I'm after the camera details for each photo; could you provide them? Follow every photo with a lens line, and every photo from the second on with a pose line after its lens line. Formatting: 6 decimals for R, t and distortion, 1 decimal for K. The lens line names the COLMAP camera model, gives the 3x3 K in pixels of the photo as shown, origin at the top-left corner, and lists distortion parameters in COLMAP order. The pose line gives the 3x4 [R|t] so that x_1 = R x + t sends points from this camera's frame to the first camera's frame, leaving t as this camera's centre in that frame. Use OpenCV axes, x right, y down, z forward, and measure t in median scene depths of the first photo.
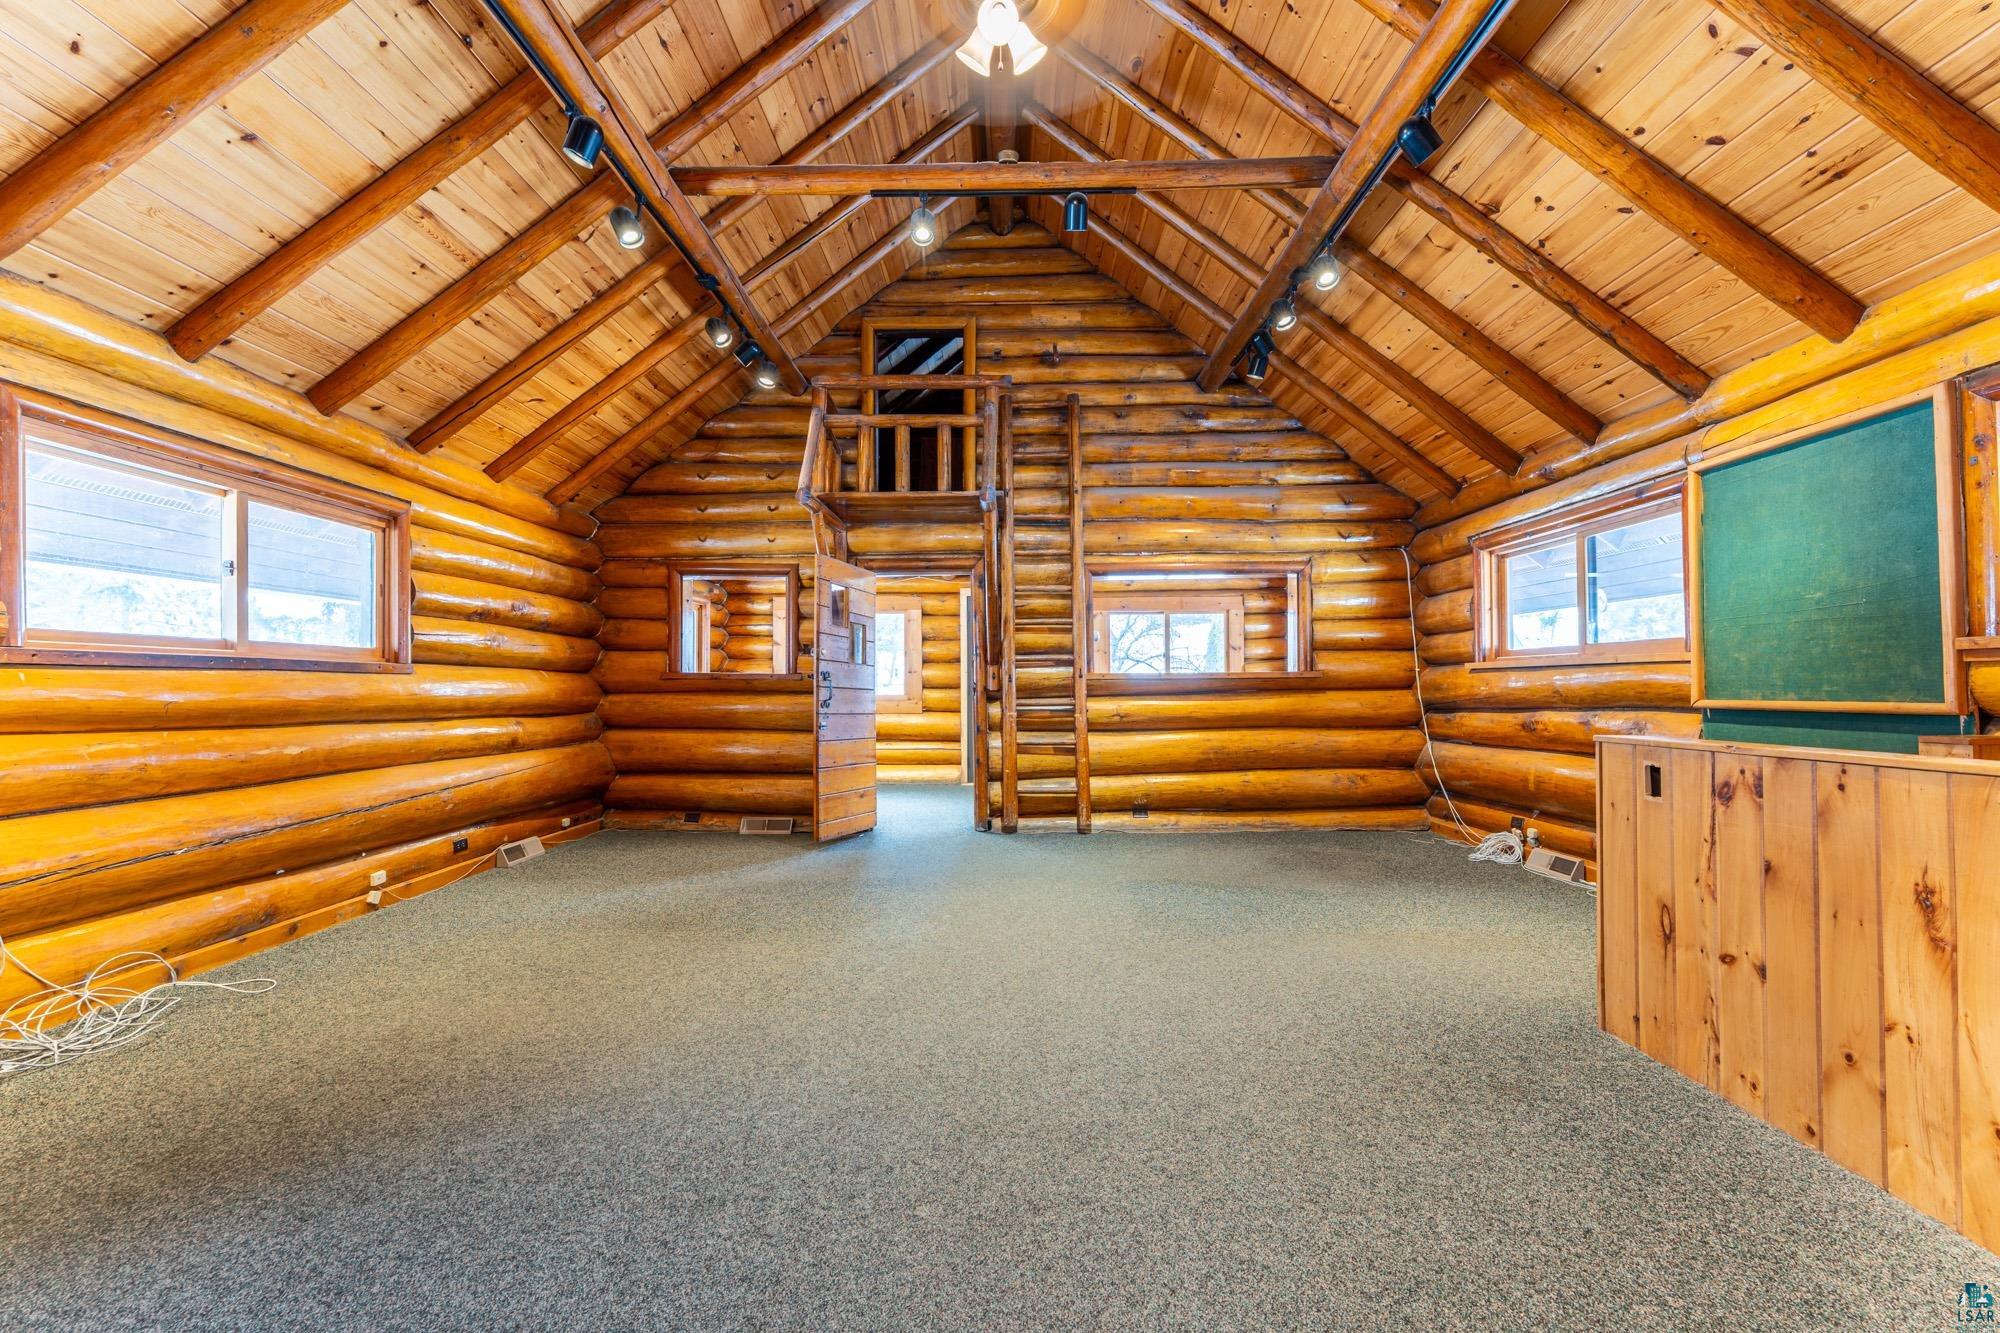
lens RADIAL K [[799.5, 0, 990.9], [0, 799.5, 676.1], [0, 0, 1]] dist [-0.000421, -0.000146]
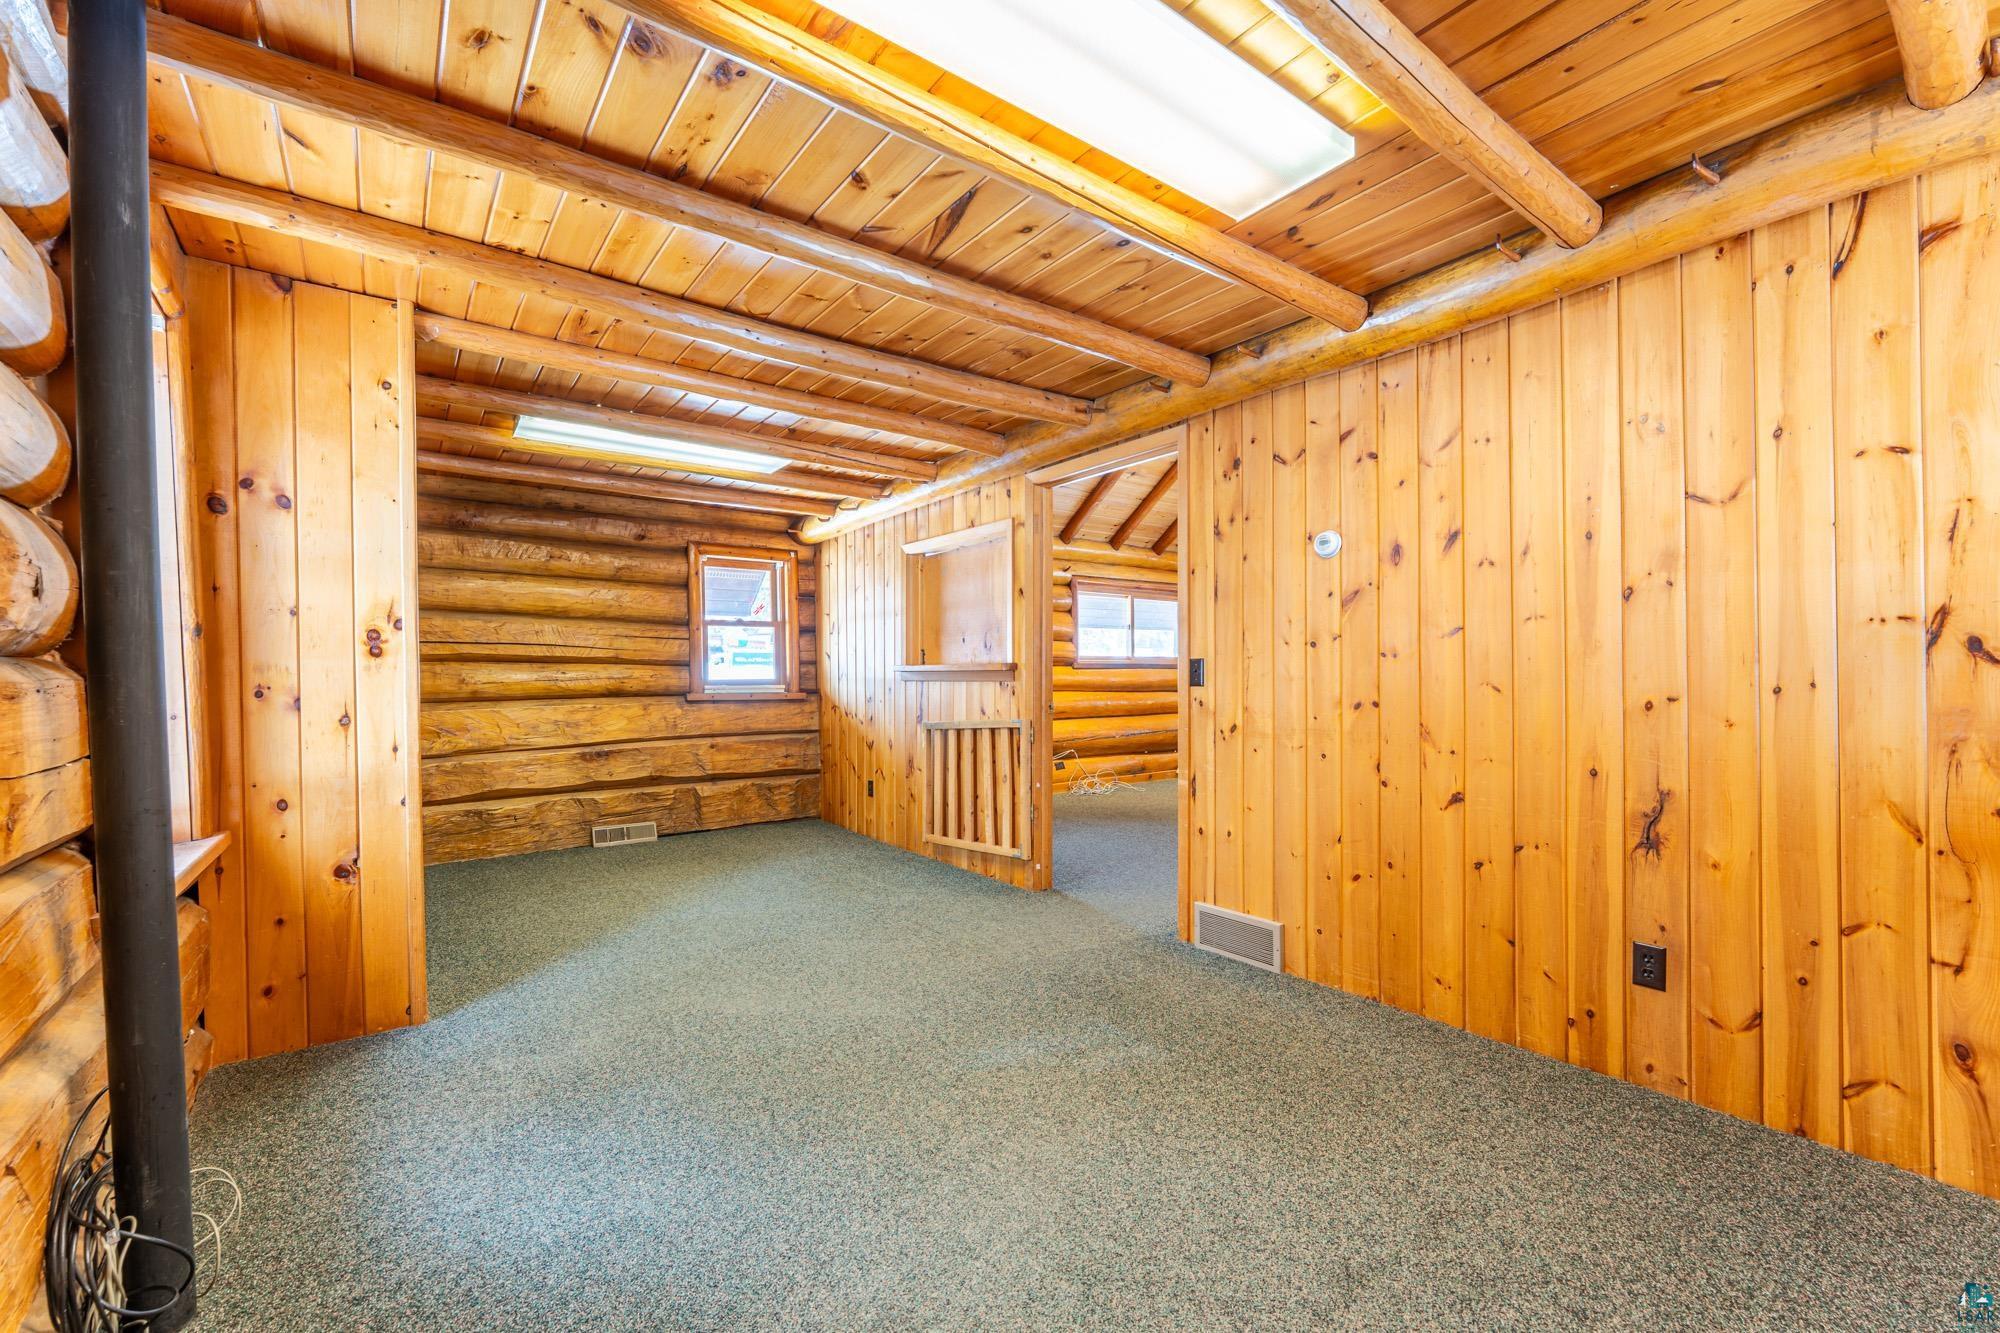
lens RADIAL K [[824.4, 0, 1000.0], [0, 824.4, 666.5], [0, 0, 1]] dist [-0.000534, 0.000088]
pose [[0.613003, -0.011132, -0.790002, 0.802427], [0.013817, 0.999899, -0.003369, -0.011183], [0.789960, -0.008850, 0.613095, -0.864045]]
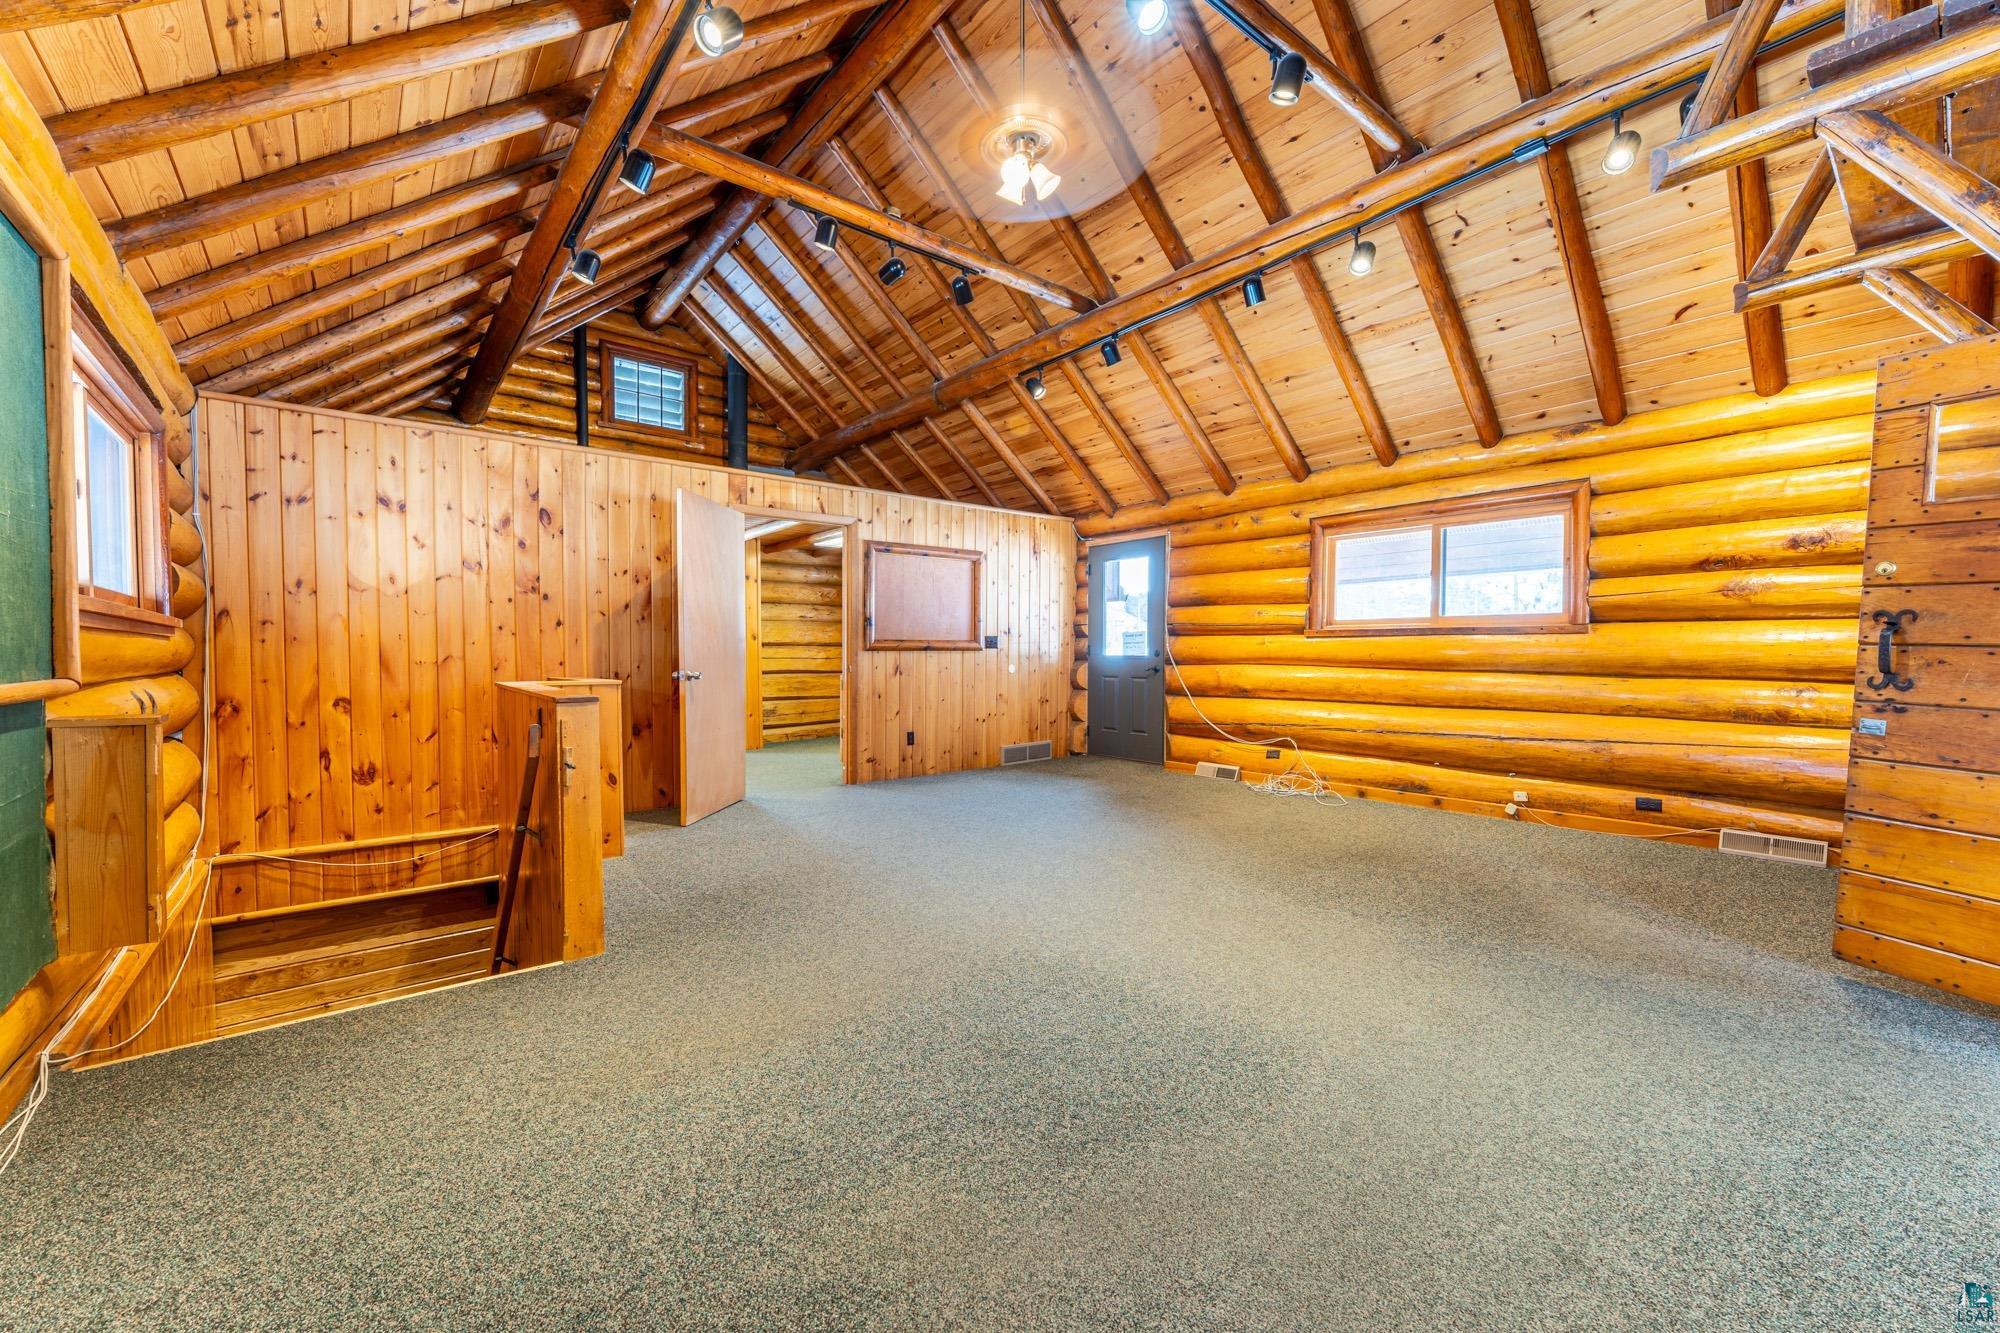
lens RADIAL K [[799.5, 0, 990.9], [0, 799.5, 676.1], [0, 0, 1]] dist [-0.000421, -0.000146]
pose [[-0.765033, 0.028657, -0.643353, 0.784032], [0.015209, 0.999535, 0.026438, 0.019044], [0.643811, 0.010441, -0.765113, 1.639819]]
